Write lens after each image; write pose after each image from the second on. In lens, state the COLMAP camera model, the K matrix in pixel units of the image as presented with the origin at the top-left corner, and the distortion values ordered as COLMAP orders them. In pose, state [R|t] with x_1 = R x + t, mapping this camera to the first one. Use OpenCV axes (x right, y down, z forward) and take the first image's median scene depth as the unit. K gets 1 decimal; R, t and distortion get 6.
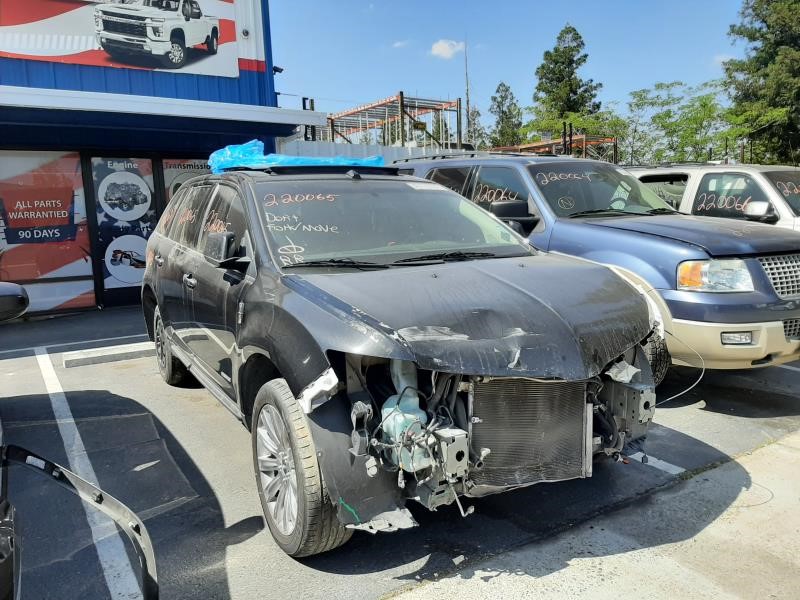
lens RADIAL K [[622.6, 0, 400.7], [0, 622.6, 302.9], [0, 0, 1]] dist [0.055011, -0.123839]
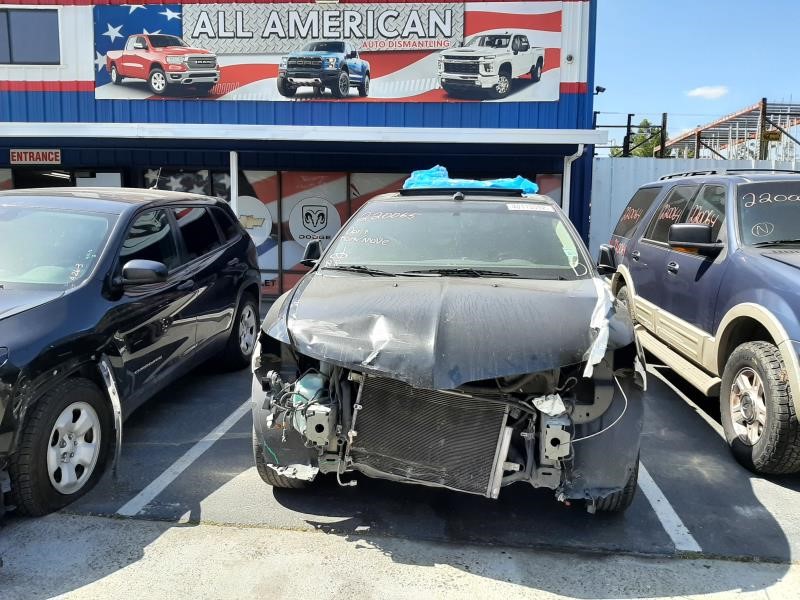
lens RADIAL K [[615.8, 0, 406.0], [0, 615.8, 299.1], [0, 0, 1]] dist [0.058394, -0.104908]
pose [[0.786407, 0.109397, -0.607944, 0.238105], [-0.125178, 0.991996, 0.016582, -0.012214], [0.604892, 0.063061, 0.793807, 0.031927]]
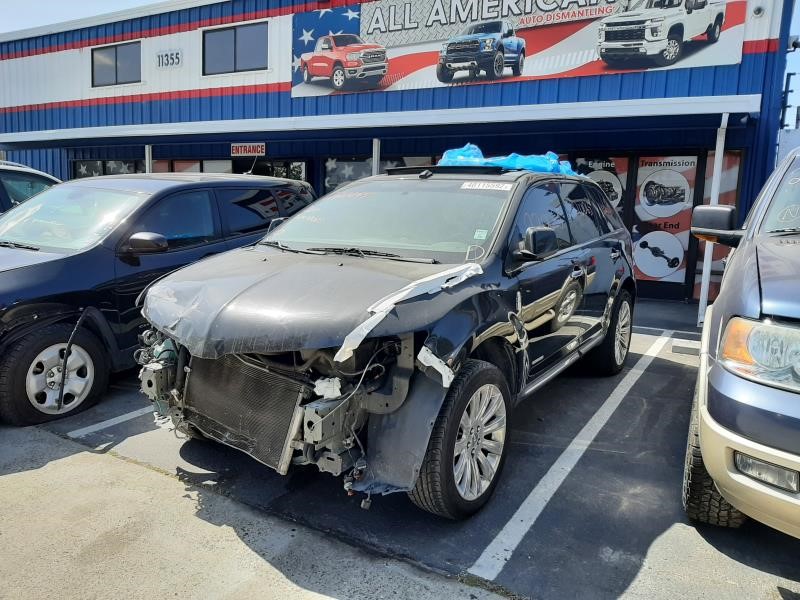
lens RADIAL K [[611.0, 0, 400.0], [0, 611.0, 300.0], [0, 0, 1]] dist [0.051210, -0.098142]
pose [[0.457560, 0.168363, -0.873094, 0.378044], [-0.164728, 0.980964, 0.102835, -0.041219], [0.873787, 0.096770, 0.476584, 0.208858]]
